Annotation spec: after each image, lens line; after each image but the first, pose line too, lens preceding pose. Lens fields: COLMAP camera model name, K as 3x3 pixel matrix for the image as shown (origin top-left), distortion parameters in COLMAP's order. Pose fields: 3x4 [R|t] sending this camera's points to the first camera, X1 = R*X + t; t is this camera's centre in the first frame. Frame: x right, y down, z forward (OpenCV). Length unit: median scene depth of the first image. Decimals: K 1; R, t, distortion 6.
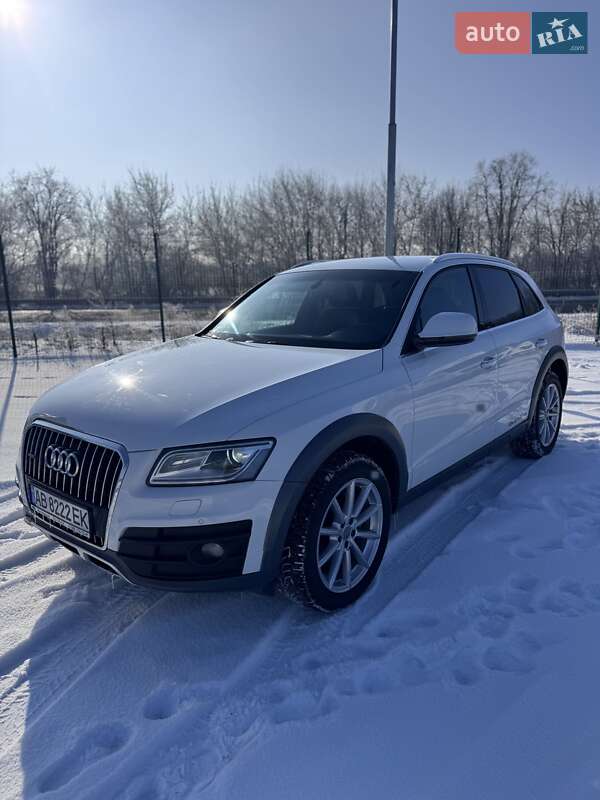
lens RADIAL K [[564.5, 0, 300.0], [0, 564.5, 400.0], [0, 0, 1]] dist [0.008339, -0.003450]
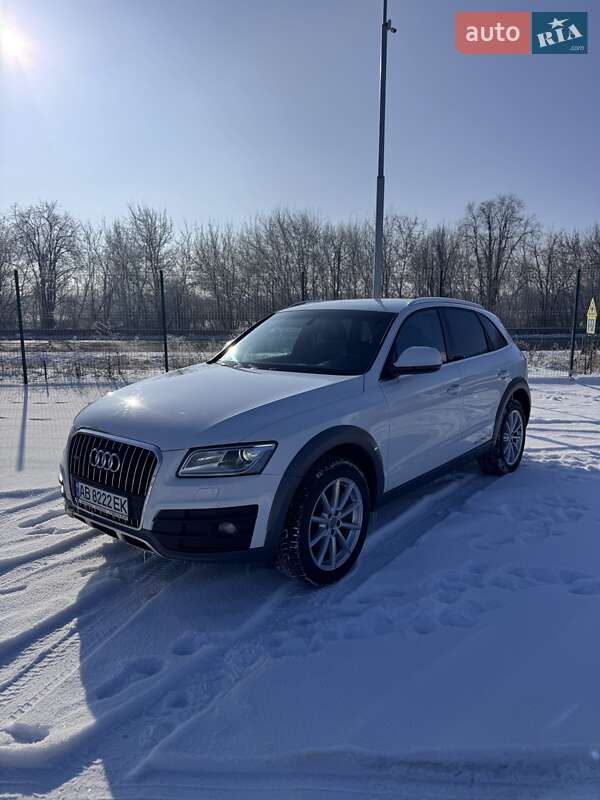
lens RADIAL K [[563.2, 0, 300.0], [0, 563.2, 400.0], [0, 0, 1]] dist [0.039186, -0.053007]
pose [[0.999843, 0.012656, 0.012368, -0.005854], [-0.011911, 0.998214, -0.058548, 0.031042], [-0.013087, 0.058392, 0.998208, -0.185752]]
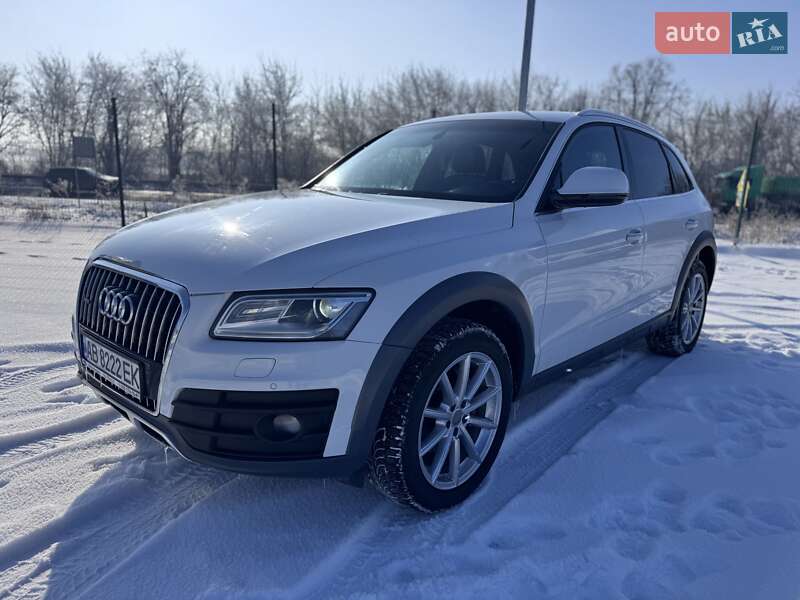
lens RADIAL K [[564.5, 0, 399.1], [0, 564.5, 303.7], [0, 0, 1]] dist [0.008339, -0.003450]
pose [[0.997628, 0.062190, -0.029513, 0.009491], [-0.061908, 0.998028, 0.010381, 0.050508], [0.030101, -0.008529, 0.999510, 0.135908]]
